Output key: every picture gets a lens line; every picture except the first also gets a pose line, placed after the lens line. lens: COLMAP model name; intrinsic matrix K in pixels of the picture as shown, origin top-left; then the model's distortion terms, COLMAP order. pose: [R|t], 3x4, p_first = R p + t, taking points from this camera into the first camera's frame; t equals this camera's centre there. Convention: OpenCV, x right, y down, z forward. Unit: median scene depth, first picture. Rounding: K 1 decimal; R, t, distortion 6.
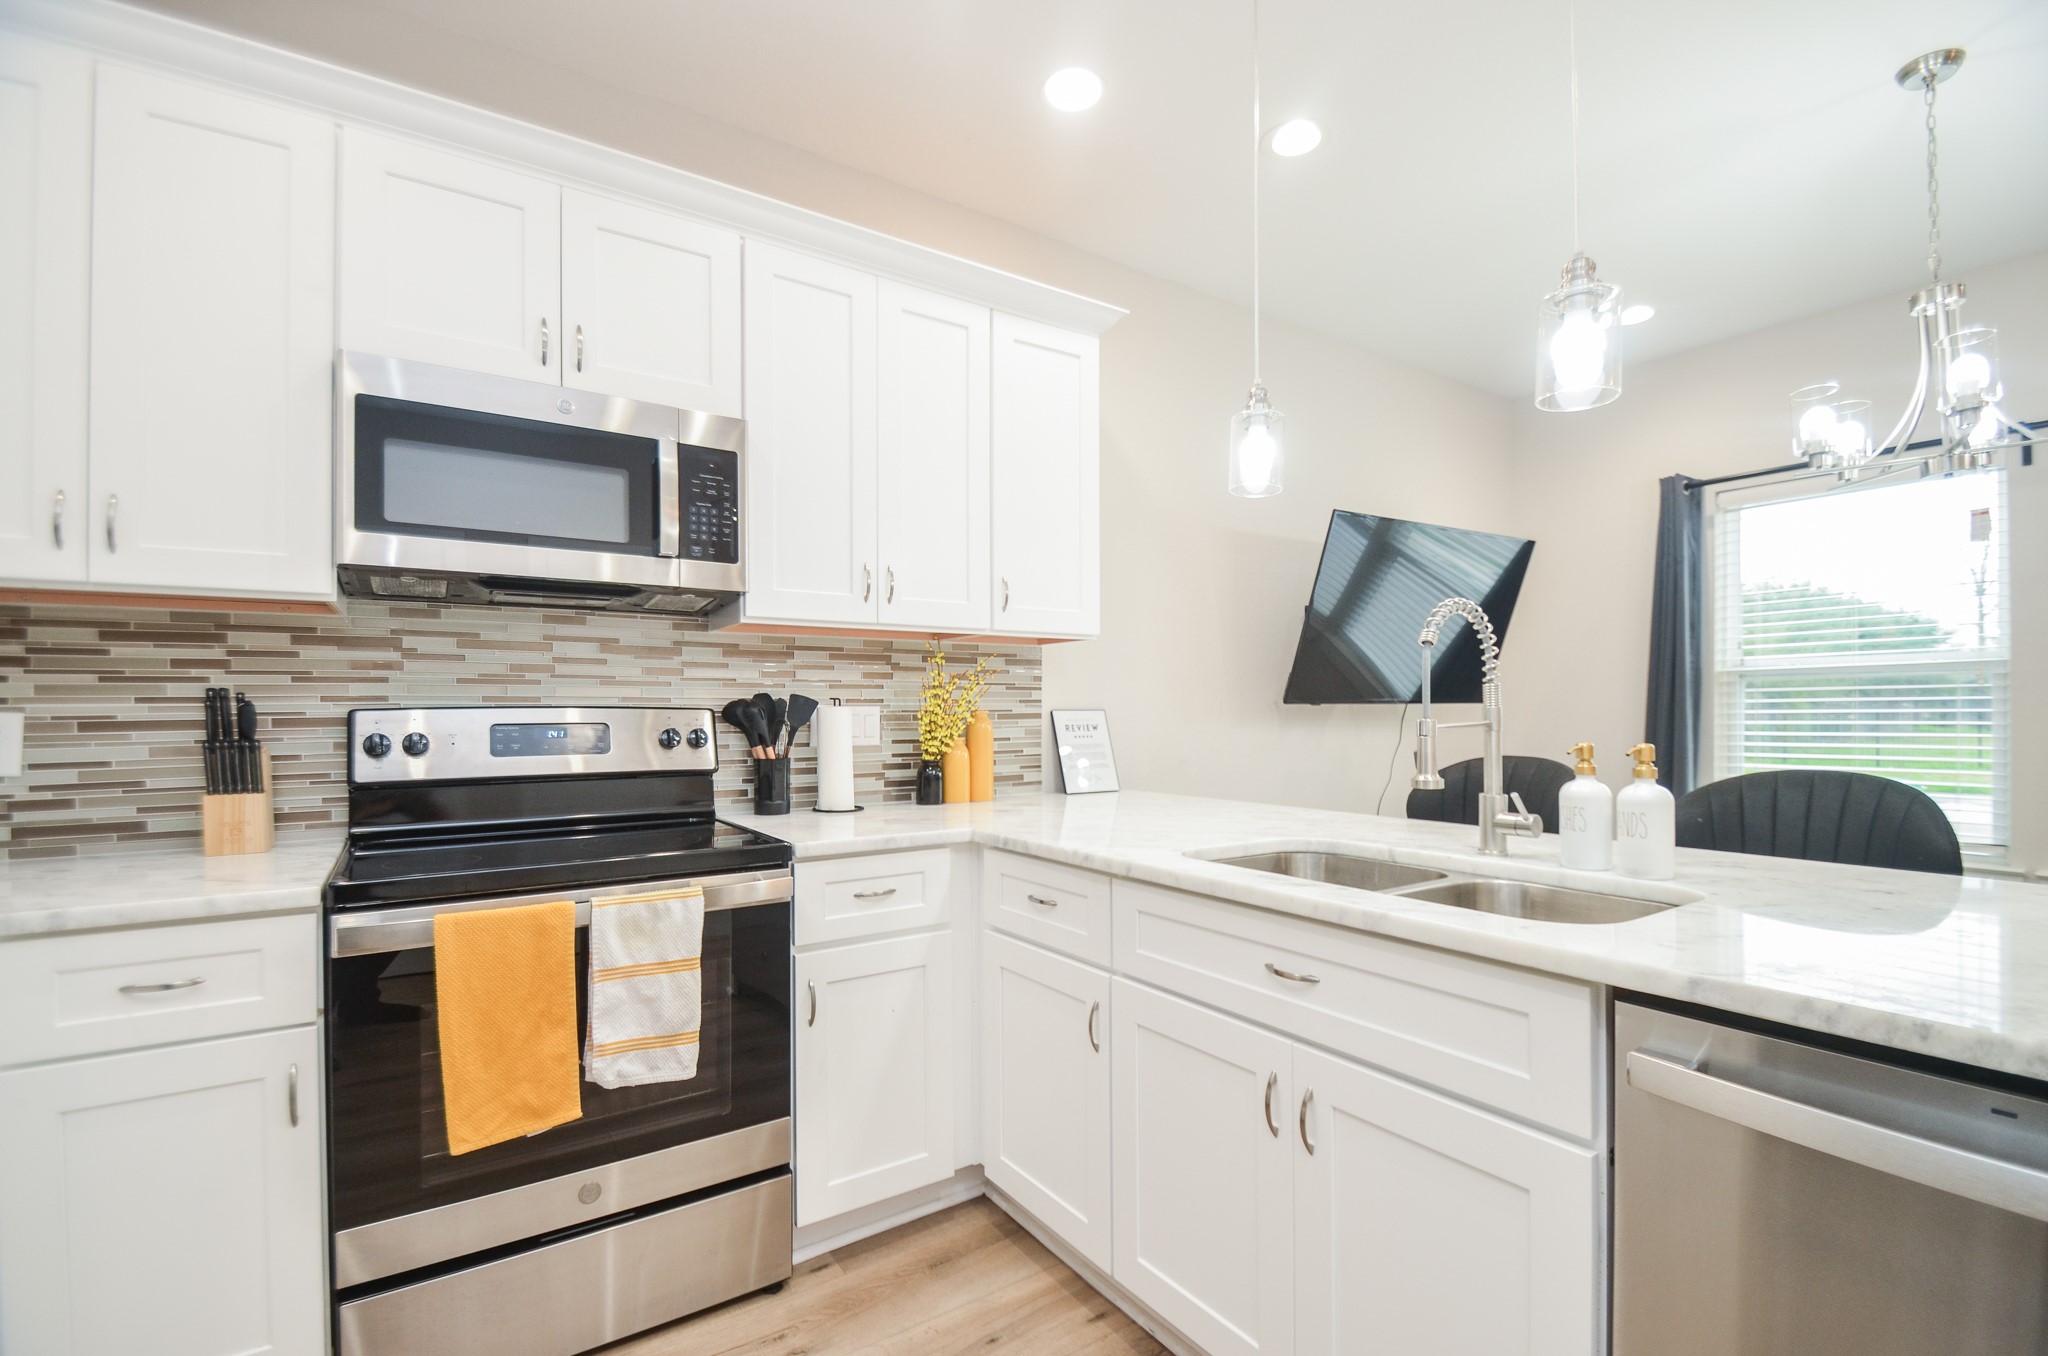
lens RADIAL K [[882.2, 0, 1023.5], [0, 882.2, 708.9], [0, 0, 1]] dist [0.016597, -0.017919]
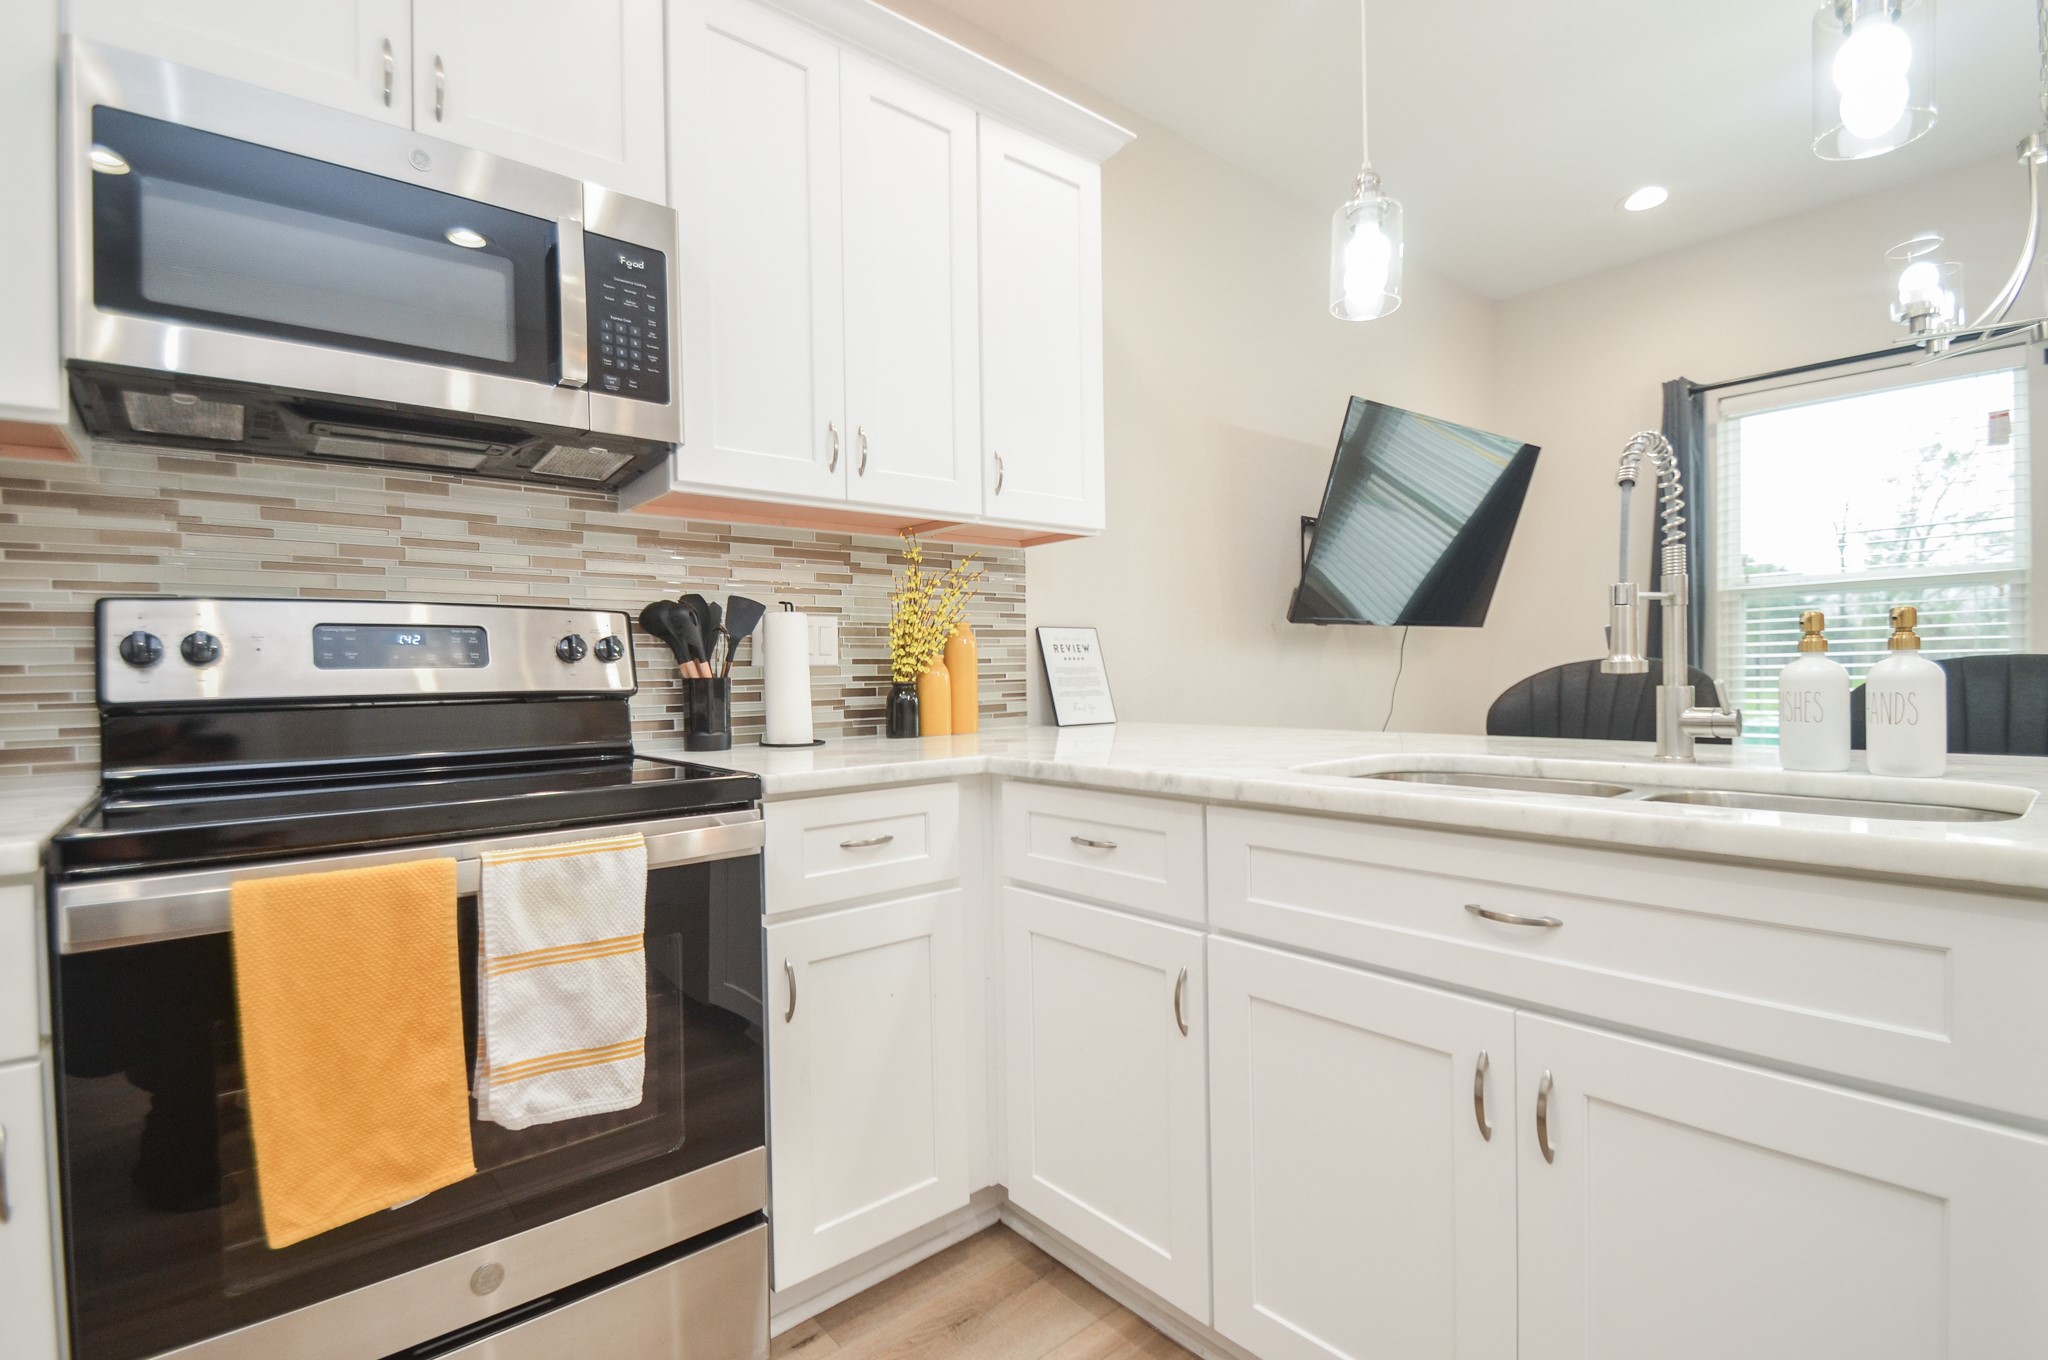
lens RADIAL K [[934.3, 0, 1024.0], [0, 934.3, 680.0], [0, 0, 1]] dist [0.020323, -0.021646]
pose [[0.993760, -0.013972, 0.110659, -0.118679], [0.012595, 0.999834, 0.013131, 0.060018], [-0.110824, -0.011656, 0.993772, 0.186631]]
